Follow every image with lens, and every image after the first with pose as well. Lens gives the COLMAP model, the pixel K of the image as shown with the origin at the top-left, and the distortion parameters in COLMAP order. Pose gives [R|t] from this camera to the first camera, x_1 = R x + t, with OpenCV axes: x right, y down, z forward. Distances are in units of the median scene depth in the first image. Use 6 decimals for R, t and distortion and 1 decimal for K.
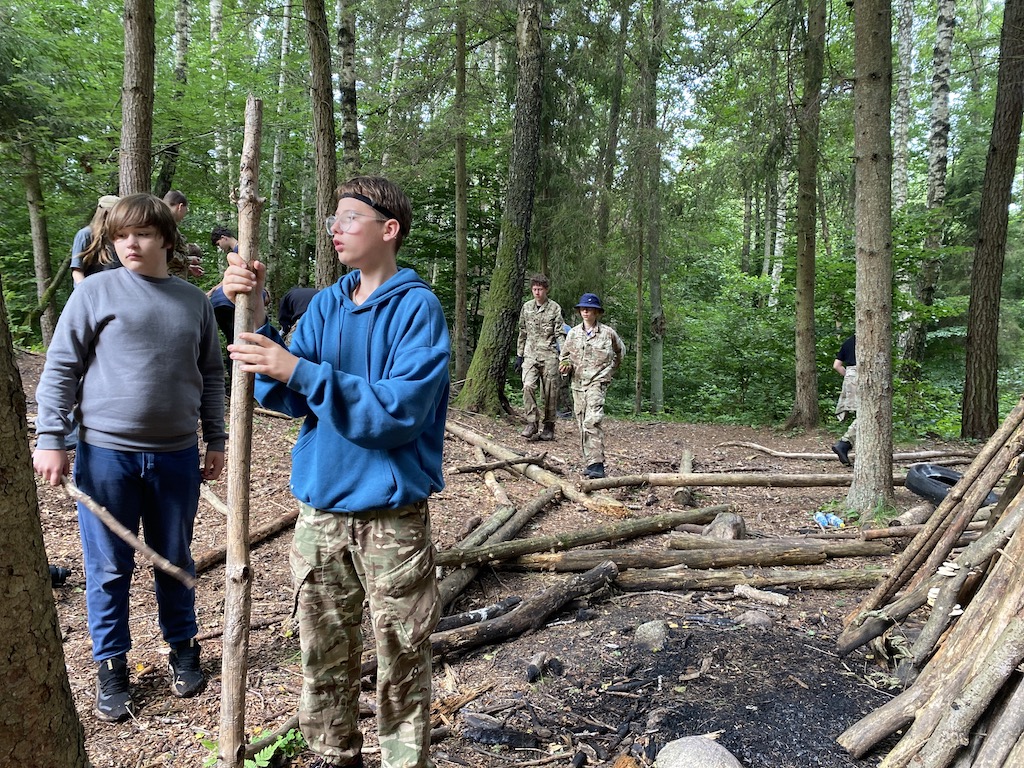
lens RADIAL K [[776.6, 0, 518.1], [0, 776.6, 385.6], [0, 0, 1]] dist [0.034005, -0.025518]
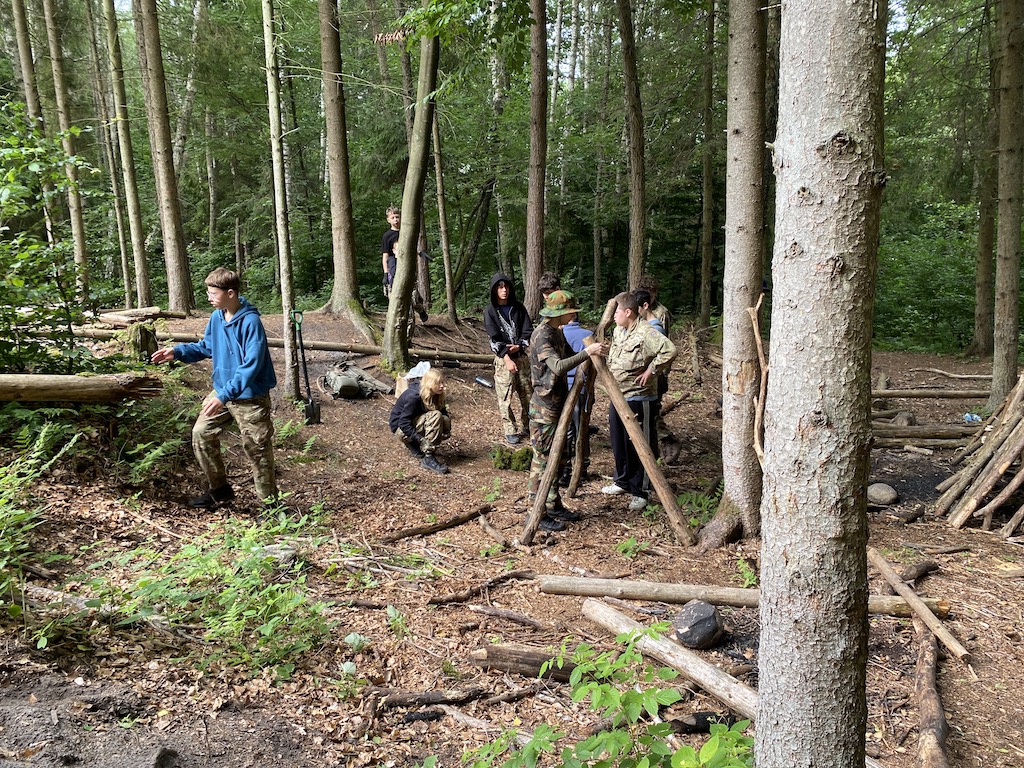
lens RADIAL K [[776.6, 0, 513.2], [0, 776.6, 378.7], [0, 0, 1]] dist [0.034005, -0.025518]
pose [[0.972024, 0.001378, -0.234879, -0.171053], [0.022284, 0.994931, 0.098059, -0.100539], [0.233823, -0.100550, 0.967066, -0.870691]]
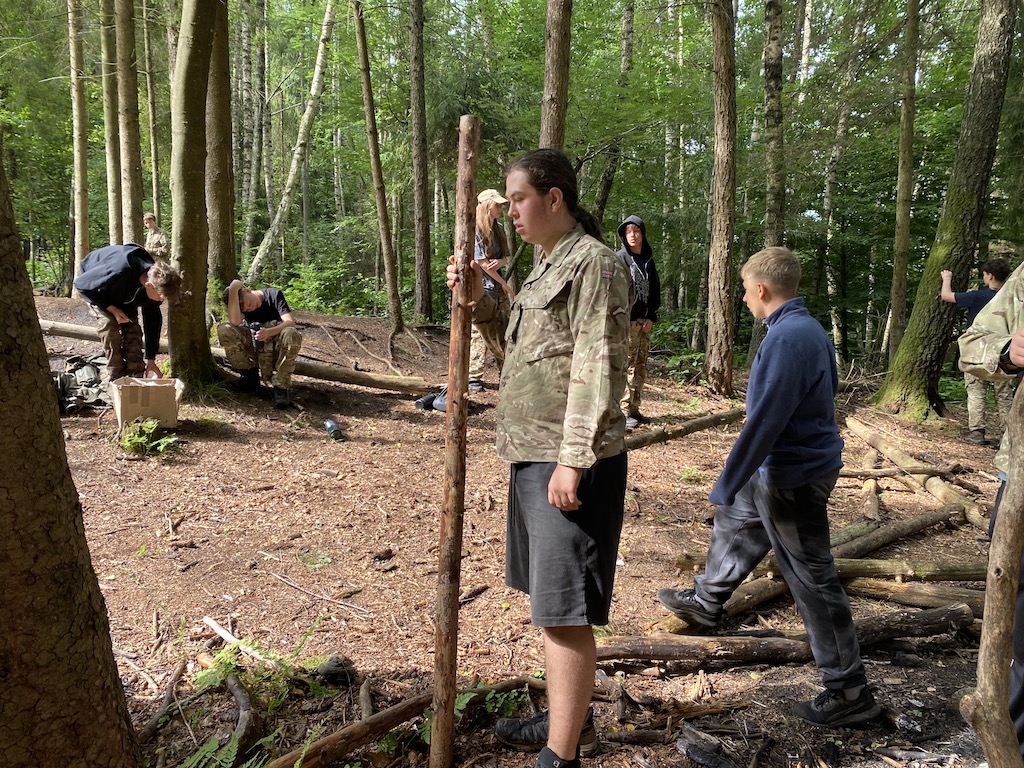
lens RADIAL K [[776.6, 0, 510.6], [0, 776.6, 381.6], [0, 0, 1]] dist [0.034005, -0.025518]
pose [[0.833483, 0.049872, -0.550289, 0.118336], [-0.043640, 0.998749, 0.024417, -0.002036], [0.550819, 0.003663, 0.834617, 0.047926]]
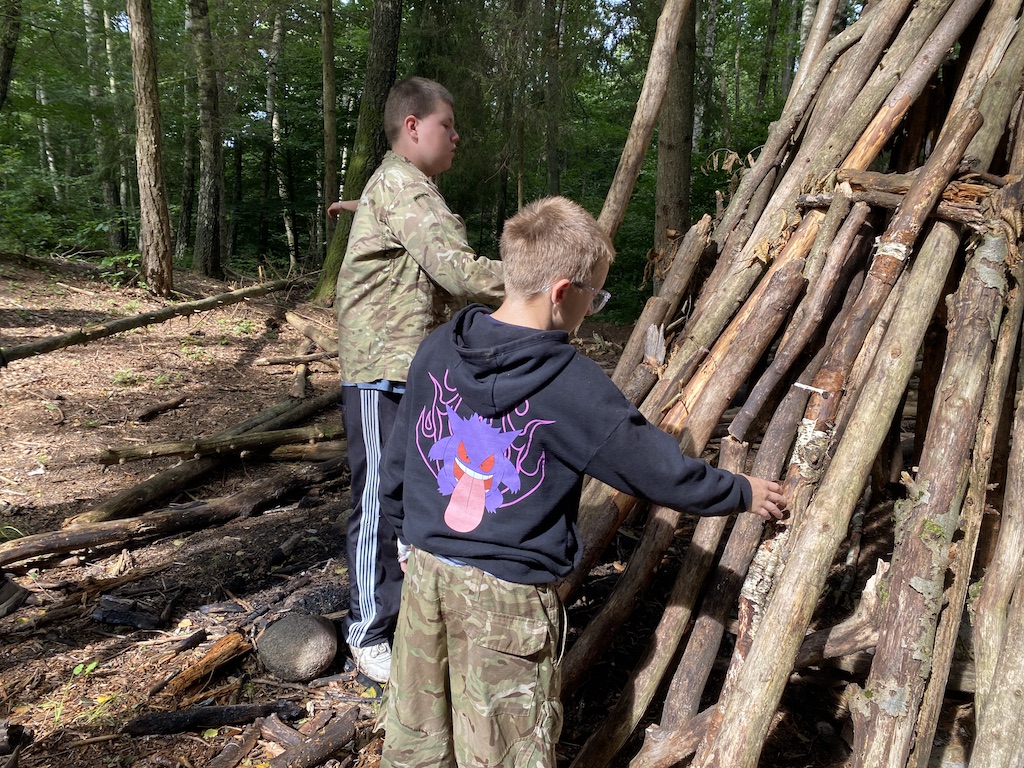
lens RADIAL K [[776.6, 0, 507.0], [0, 776.6, 376.5], [0, 0, 1]] dist [0.034005, -0.025518]
pose [[0.997639, 0.007097, 0.068310, 0.179129], [-0.015298, 0.992621, 0.120291, 0.004249], [-0.066952, -0.121052, 0.990386, -0.000232]]
